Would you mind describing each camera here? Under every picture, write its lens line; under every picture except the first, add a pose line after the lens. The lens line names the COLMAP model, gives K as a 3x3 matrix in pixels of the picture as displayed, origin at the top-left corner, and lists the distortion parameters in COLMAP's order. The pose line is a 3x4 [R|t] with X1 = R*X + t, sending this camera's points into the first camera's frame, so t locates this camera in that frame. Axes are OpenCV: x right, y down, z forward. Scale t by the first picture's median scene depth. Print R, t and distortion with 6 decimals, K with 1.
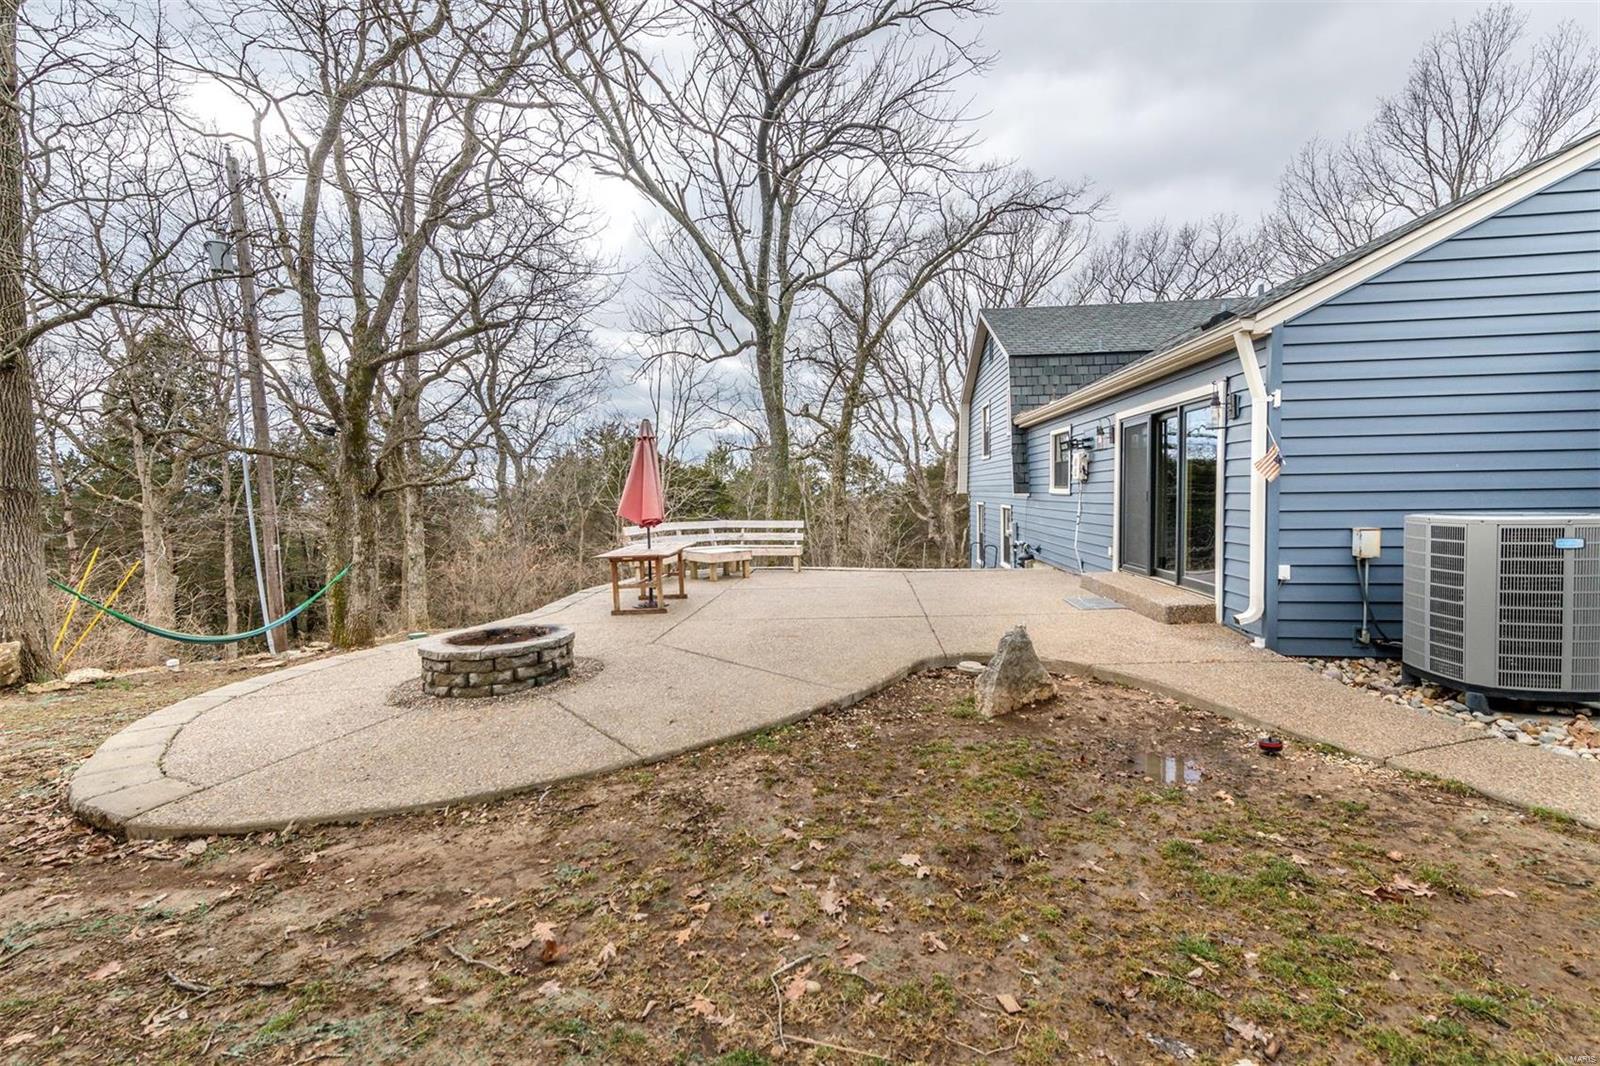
lens RADIAL K [[732.4, 0, 786.6], [0, 732.4, 519.7], [0, 0, 1]] dist [0.018840, -0.000015]
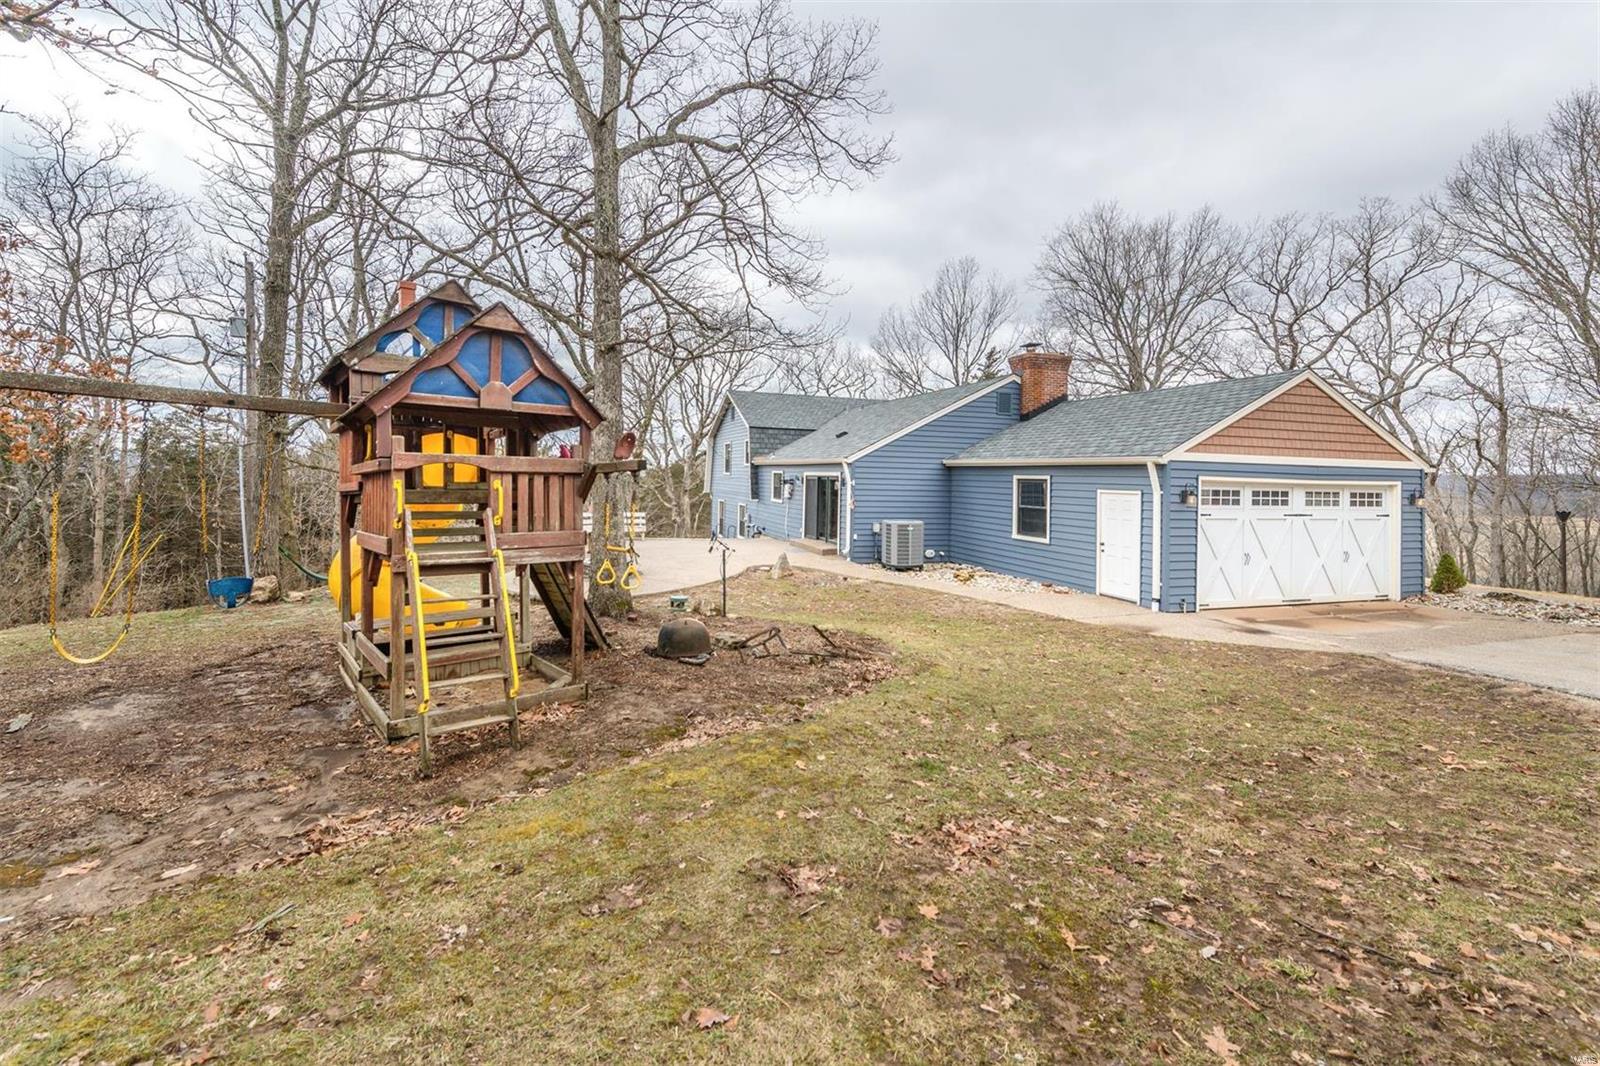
lens RADIAL K [[675.2, 0, 790.6], [0, 675.2, 460.8], [0, 0, 1]] dist [0.013358, -0.001018]
pose [[0.905930, 0.046237, 0.420894, -0.370838], [-0.022100, 0.997828, -0.062047, -0.031317], [-0.422849, 0.046909, 0.904985, -0.693560]]
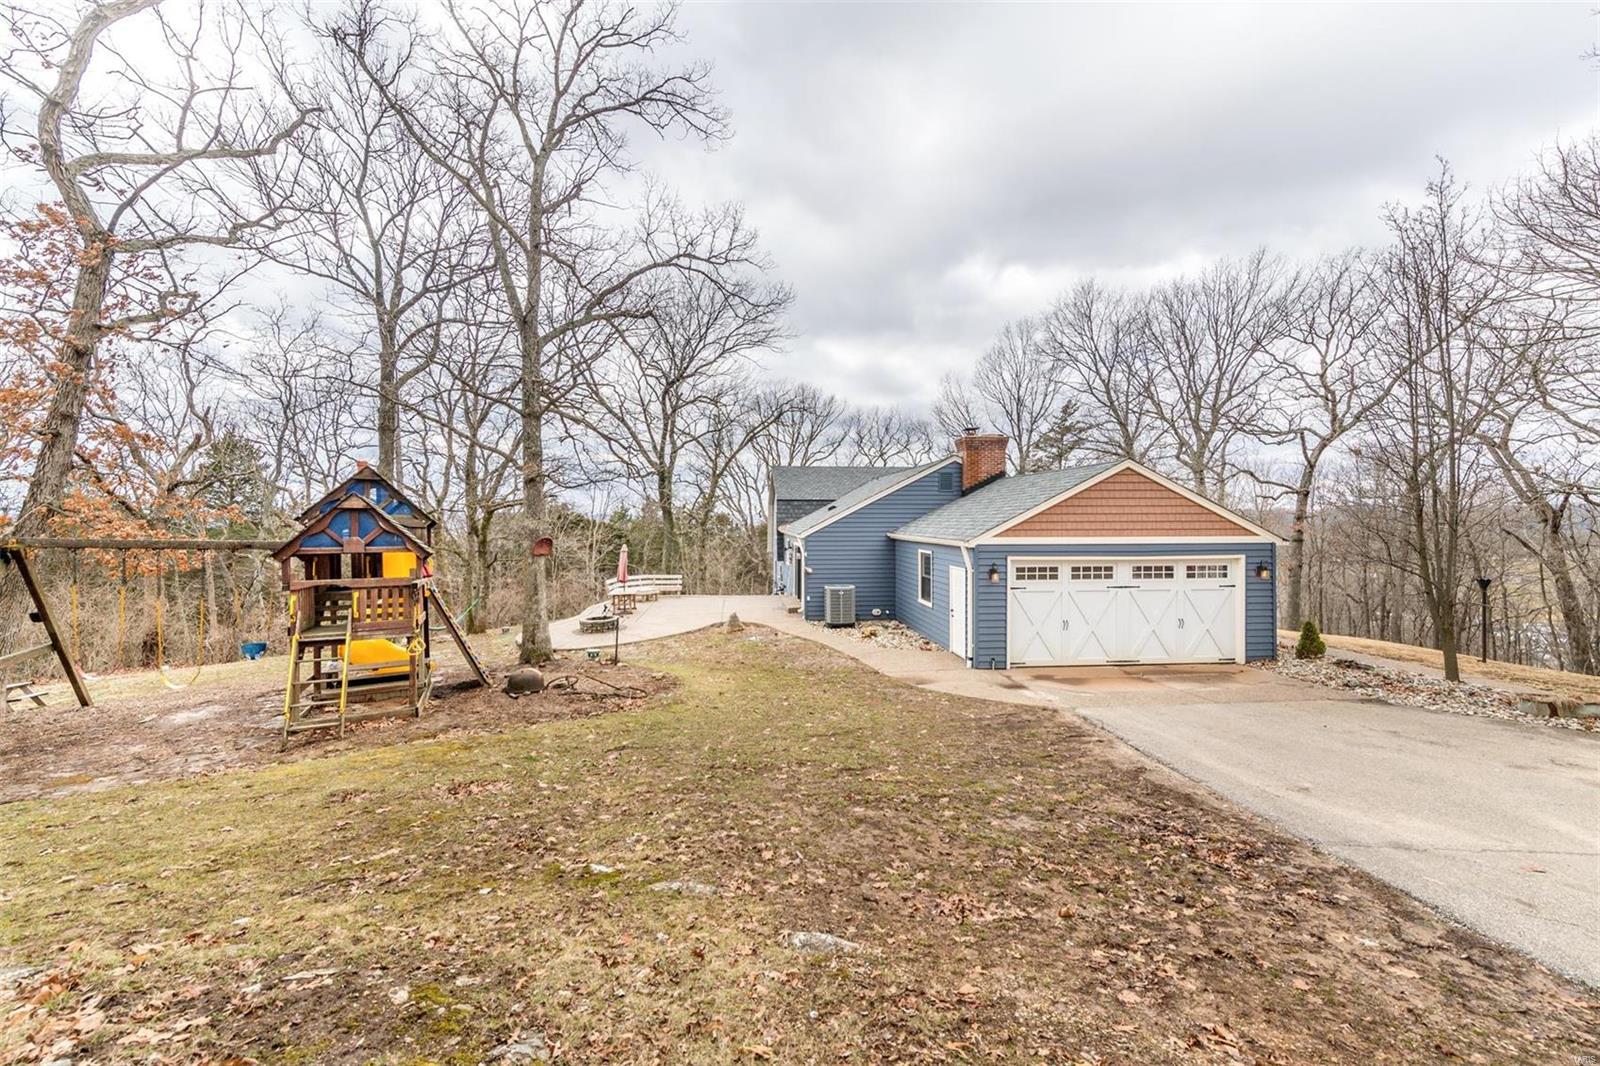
lens RADIAL K [[645.6, 0, 805.3], [0, 645.6, 522.4], [0, 0, 1]] dist [0.039110, 0.000108]
pose [[0.977083, 0.013563, 0.212428, -0.032171], [-0.006579, 0.999415, -0.033550, -0.097332], [-0.212759, 0.031384, 0.976601, -1.053650]]
